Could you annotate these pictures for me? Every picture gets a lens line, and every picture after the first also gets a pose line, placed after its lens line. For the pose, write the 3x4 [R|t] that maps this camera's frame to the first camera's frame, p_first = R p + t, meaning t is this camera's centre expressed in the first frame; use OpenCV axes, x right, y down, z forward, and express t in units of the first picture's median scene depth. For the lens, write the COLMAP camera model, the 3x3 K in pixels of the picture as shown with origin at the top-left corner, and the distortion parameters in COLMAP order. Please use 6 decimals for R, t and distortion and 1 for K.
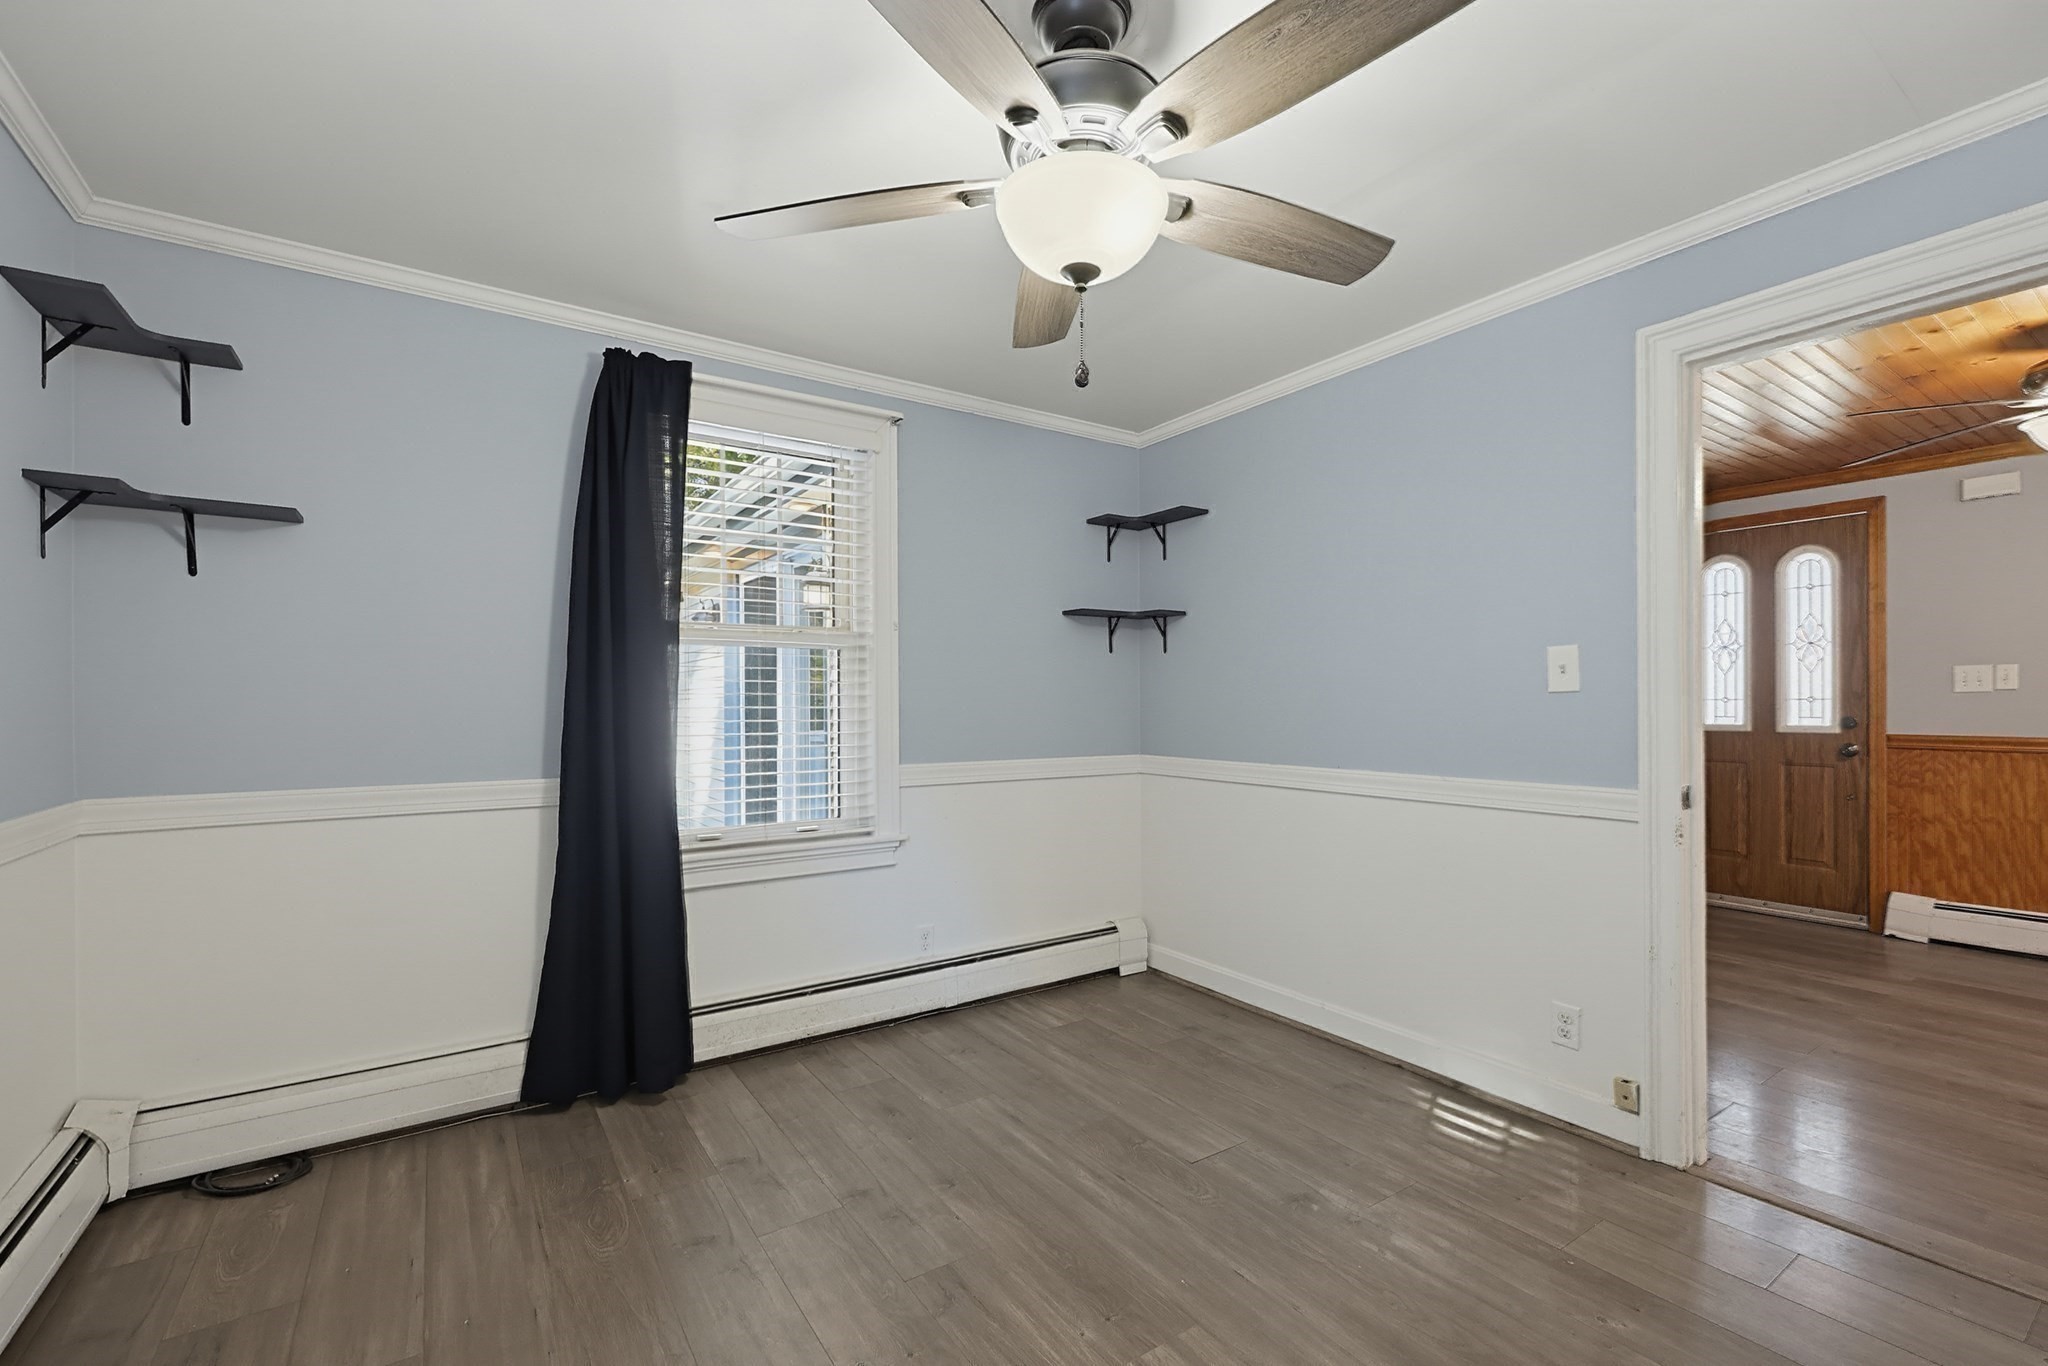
lens RADIAL K [[886.0, 0, 1048.3], [0, 886.0, 699.4], [0, 0, 1]] dist [-0.001178, -0.000120]
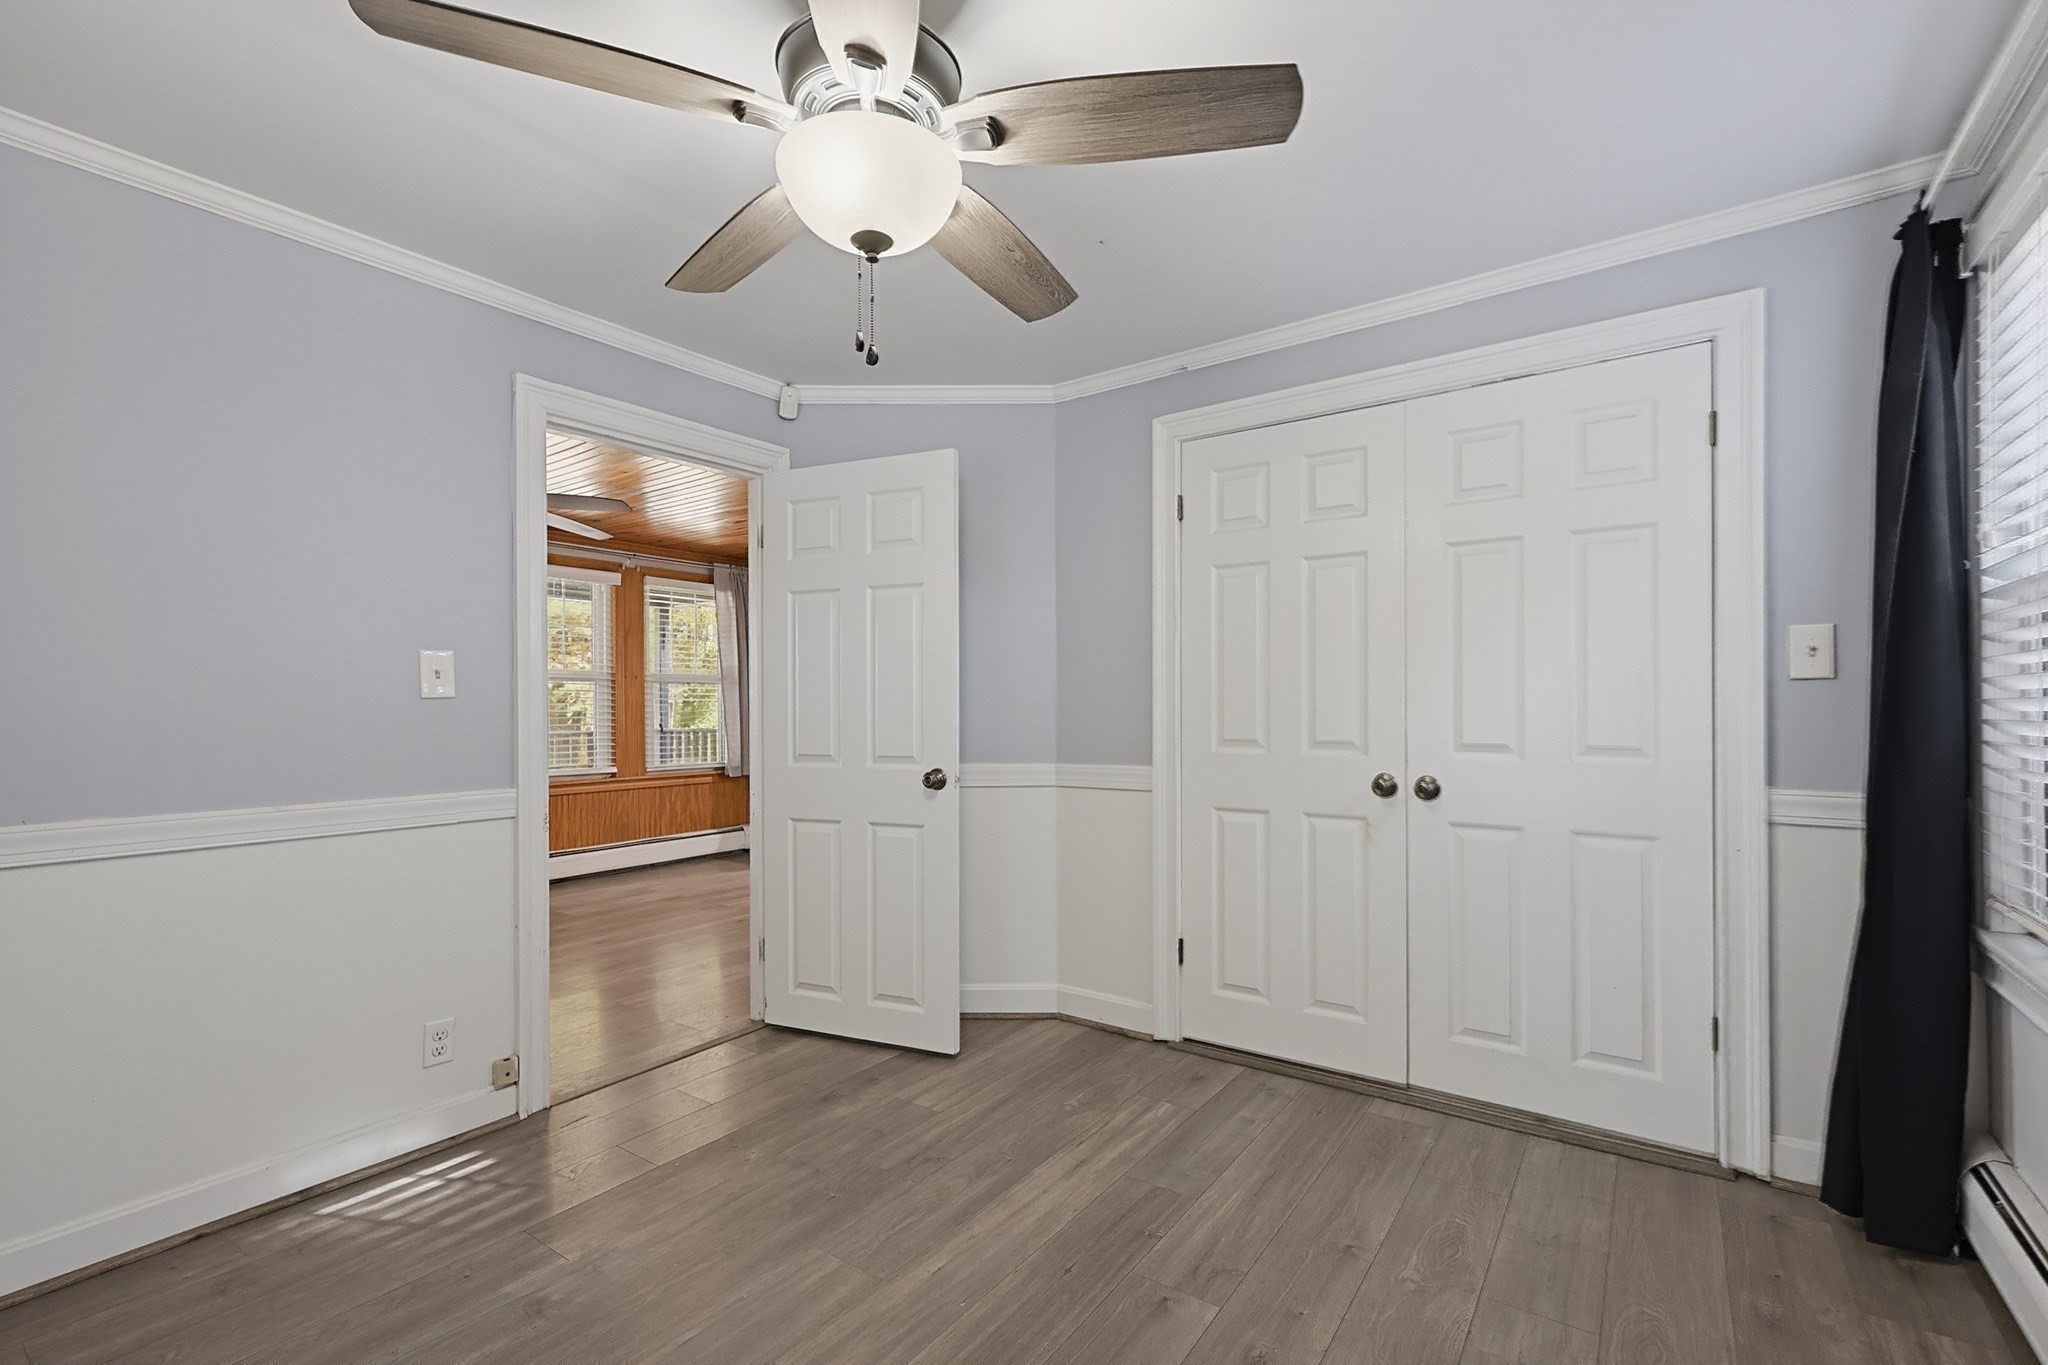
lens RADIAL K [[886.0, 0, 1048.3], [0, 886.0, 698.9], [0, 0, 1]] dist [-0.001178, -0.000120]
pose [[-0.339320, 0.013343, 0.940576, -0.586688], [0.010918, 0.999888, -0.010245, 0.011051], [-0.940608, 0.006793, -0.339427, 0.739234]]
